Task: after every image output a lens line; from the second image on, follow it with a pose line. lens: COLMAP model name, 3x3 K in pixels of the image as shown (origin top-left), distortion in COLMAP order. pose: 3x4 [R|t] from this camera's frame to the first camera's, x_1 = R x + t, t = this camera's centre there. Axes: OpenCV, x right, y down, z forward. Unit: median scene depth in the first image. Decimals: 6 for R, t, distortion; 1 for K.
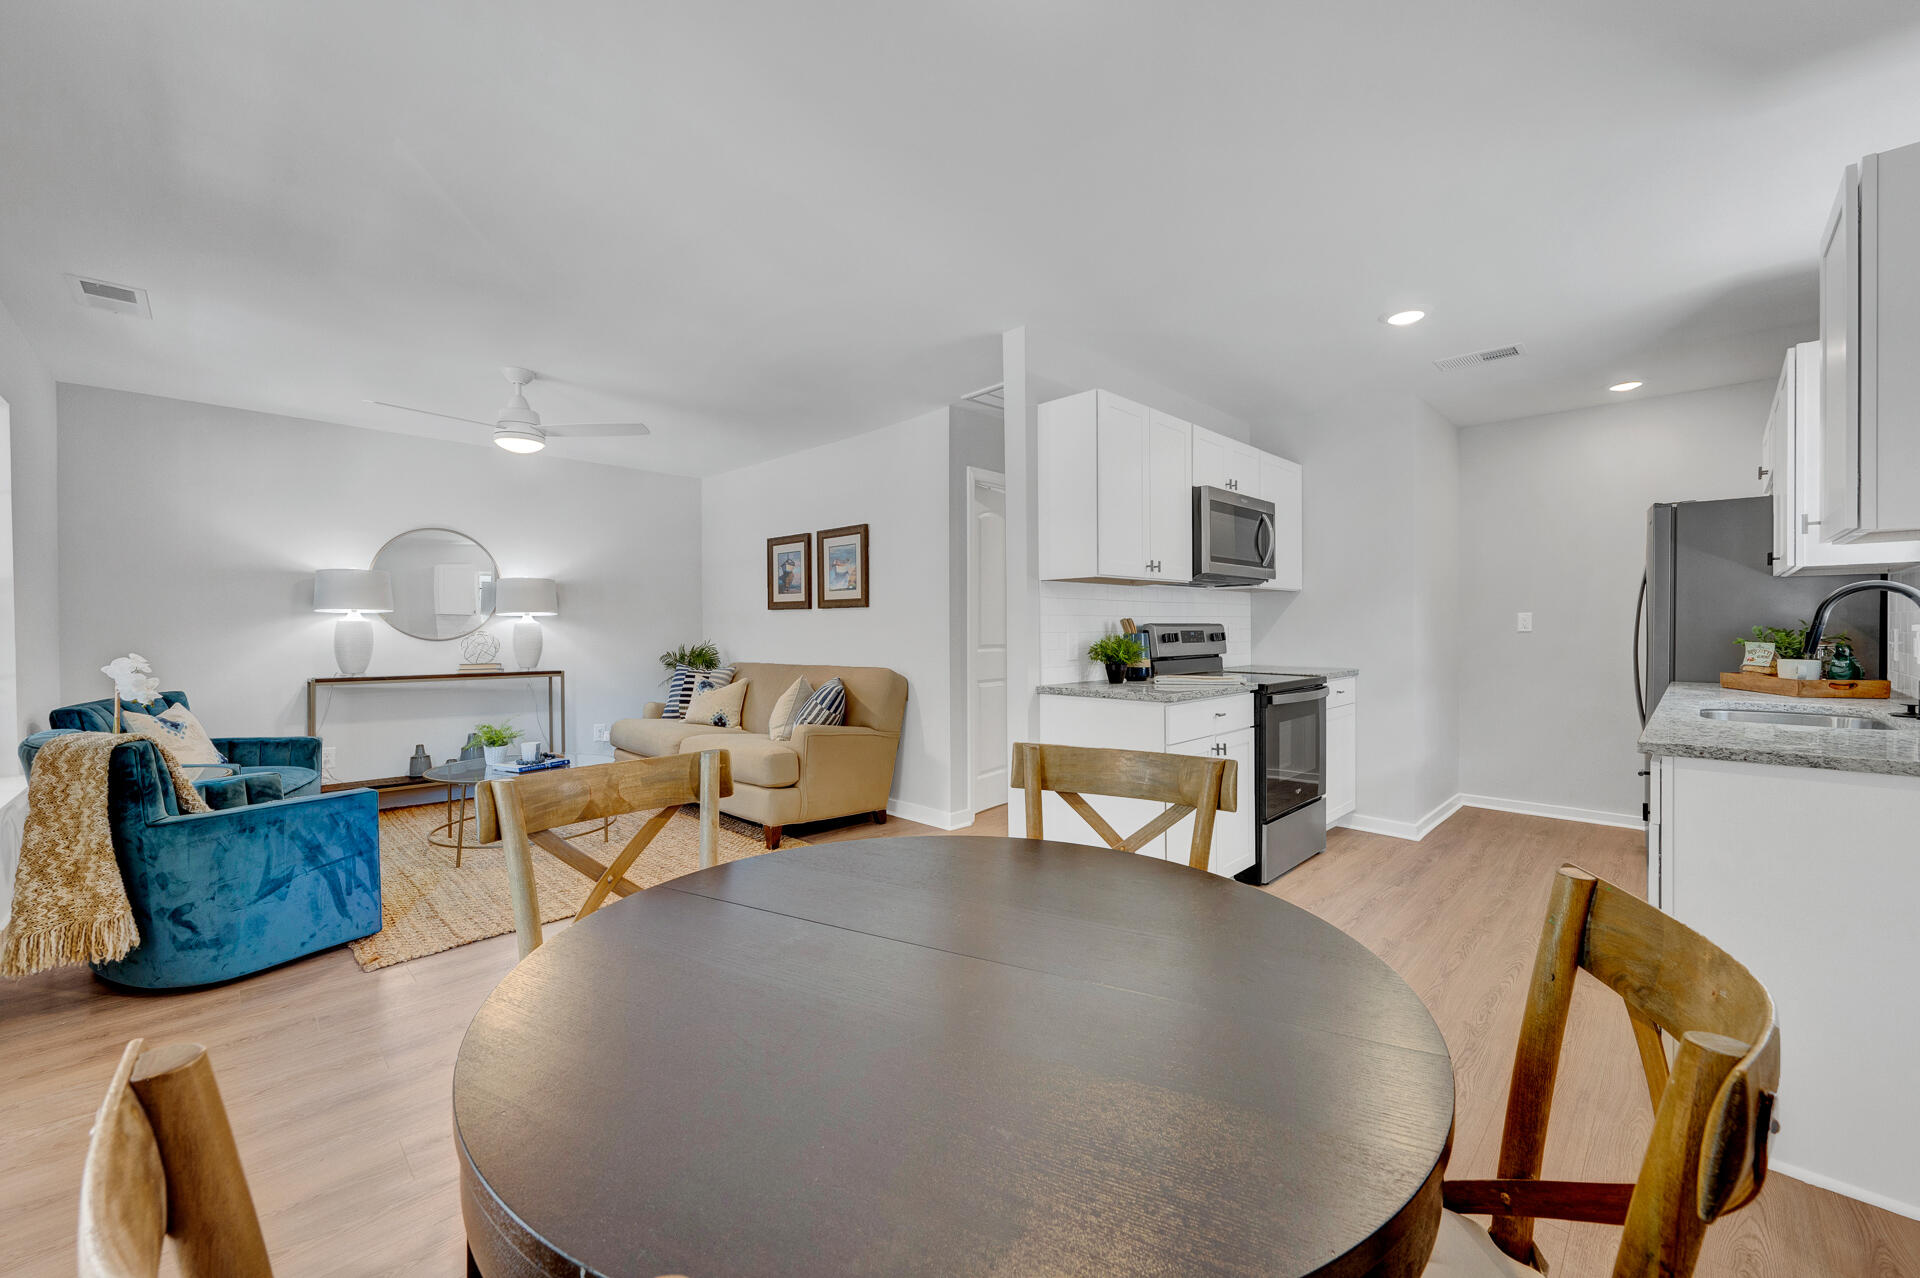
lens RADIAL K [[759.8, 0, 967.6], [0, 759.8, 635.7], [0, 0, 1]] dist [-0.000055, 0.000015]
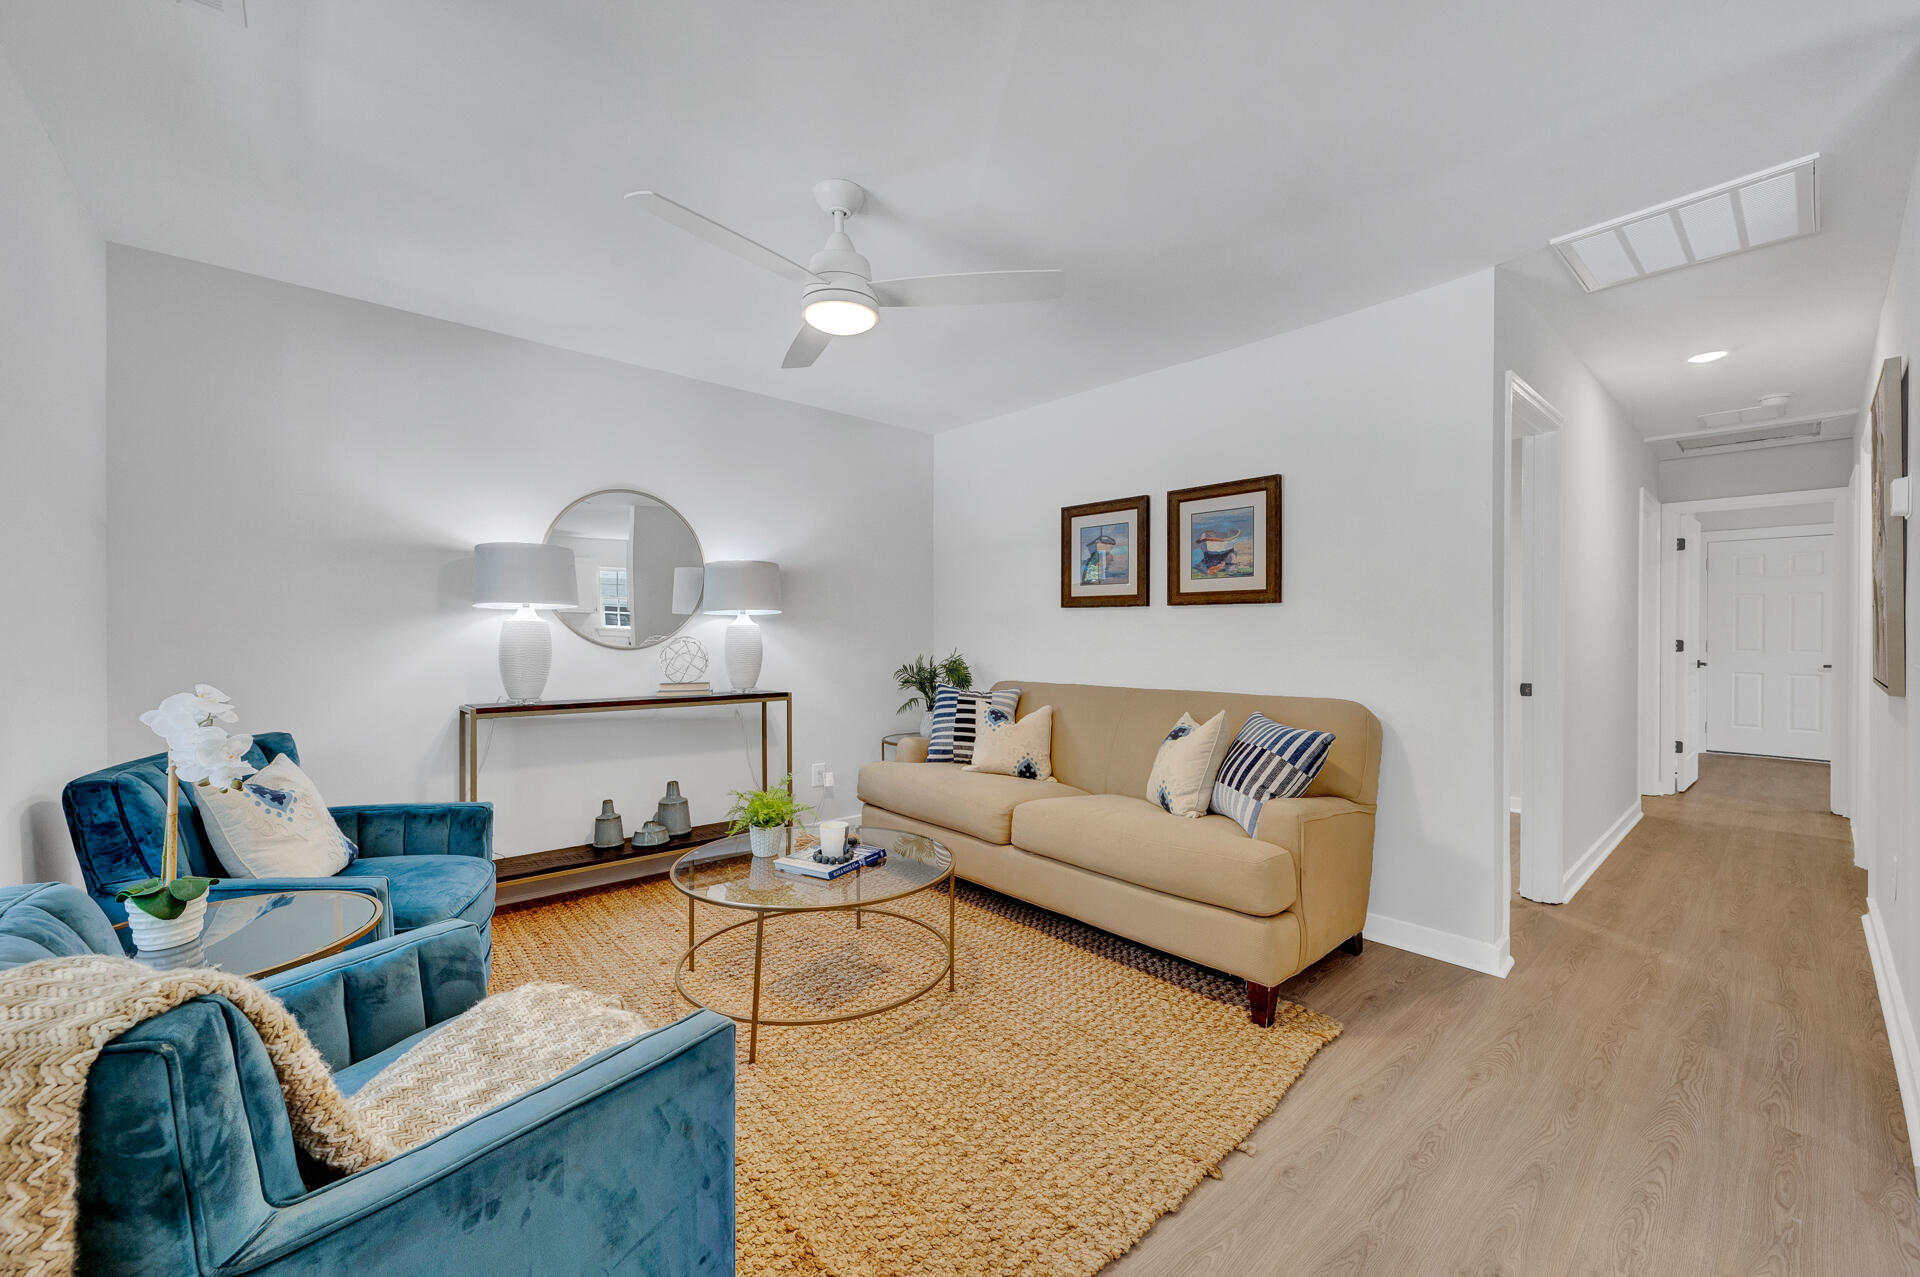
lens RADIAL K [[755.0, 0, 967.5], [0, 755.0, 635.0], [0, 0, 1]] dist [-0.001040, -0.000373]
pose [[0.998162, 0.005296, -0.060375, -0.426352], [-0.005605, 0.999972, -0.004961, -0.006563], [0.060347, 0.005291, 0.998163, 0.402254]]
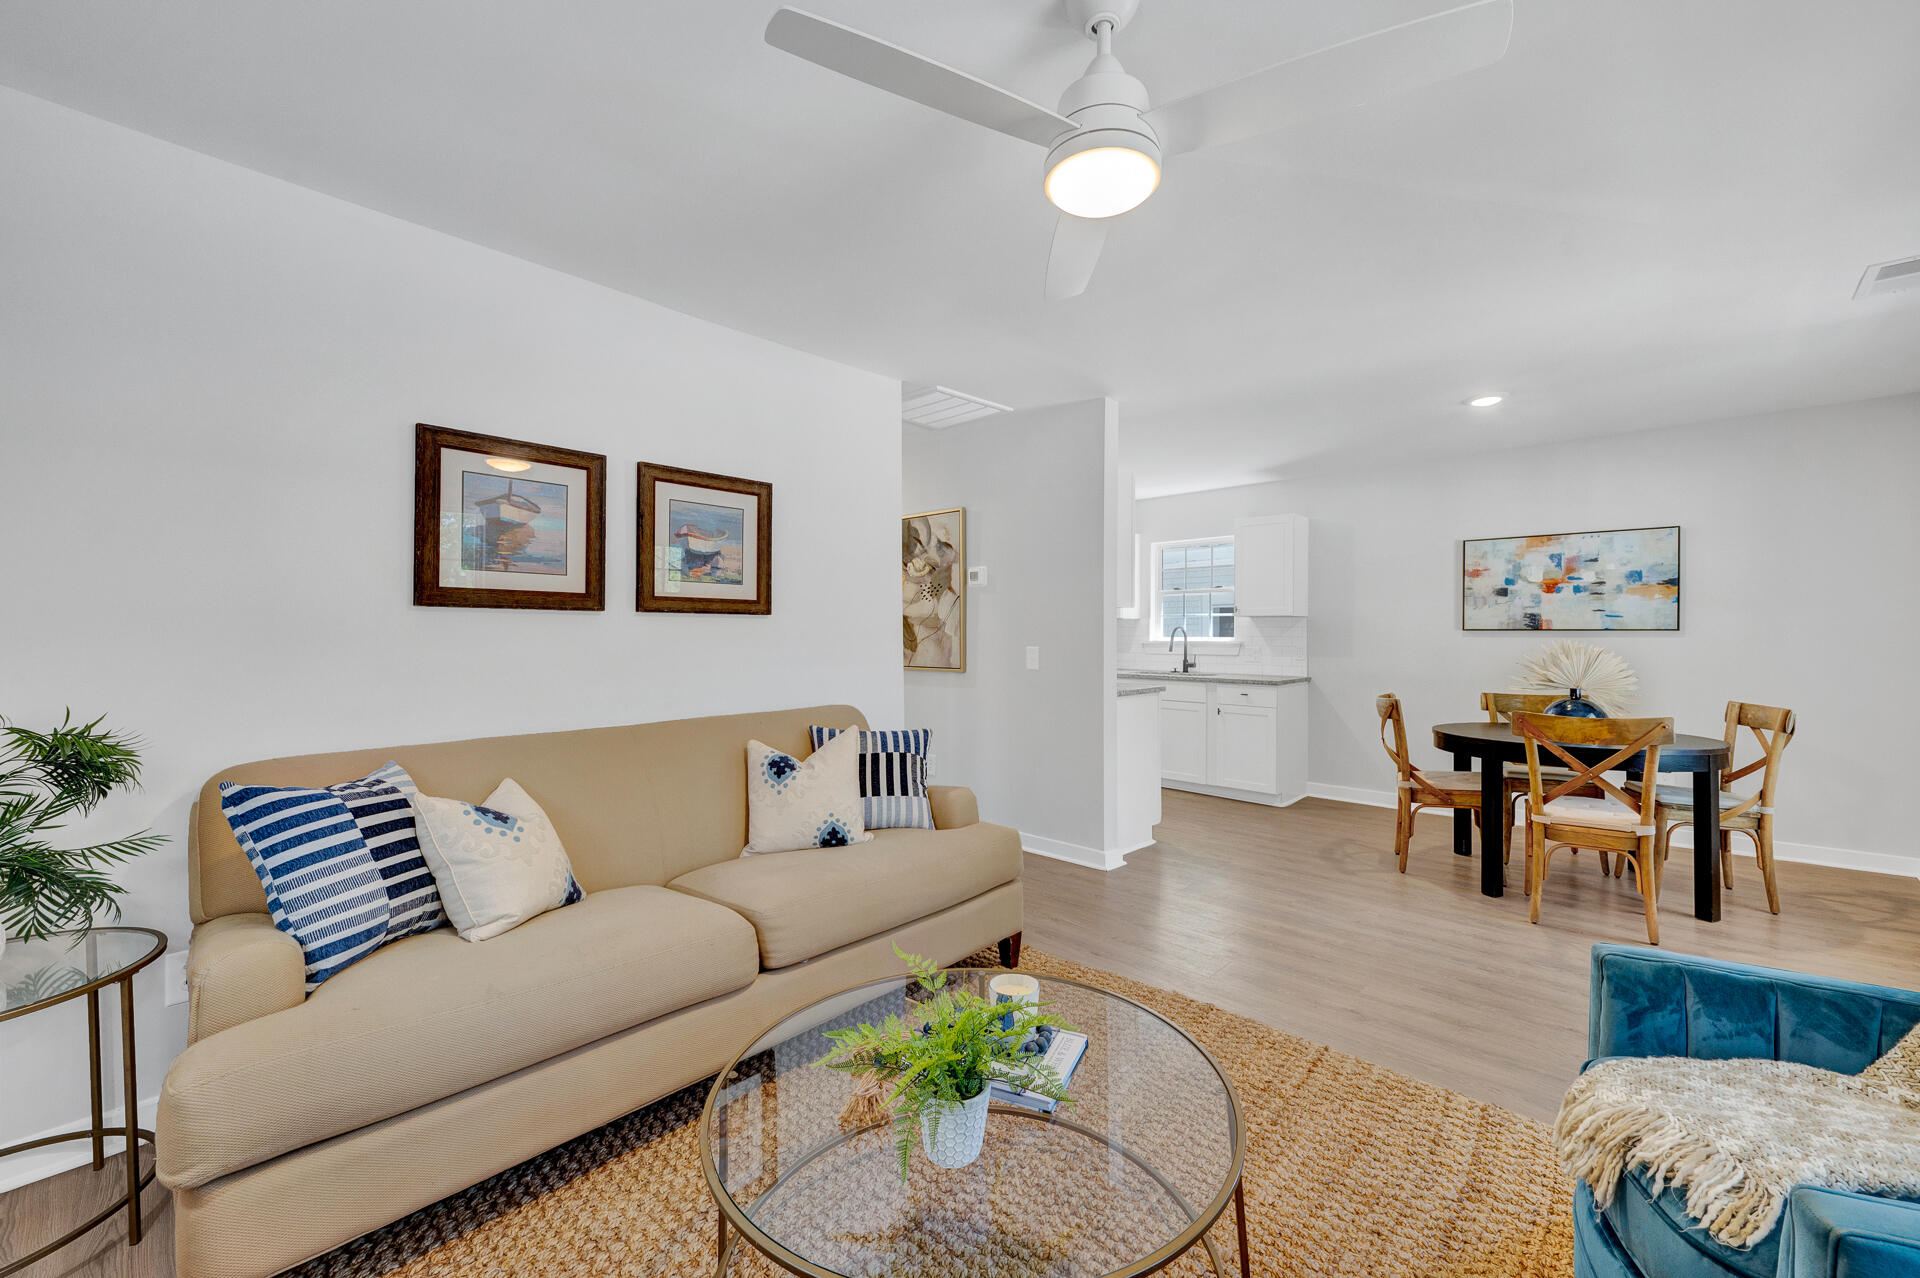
lens RADIAL K [[755.0, 0, 967.5], [0, 755.0, 635.5], [0, 0, 1]] dist [-0.001040, -0.000373]
pose [[-0.017269, 0.003404, 0.999845, -0.908751], [0.010229, 0.999942, -0.003228, -0.019820], [-0.999799, 0.010172, -0.017303, 1.001122]]
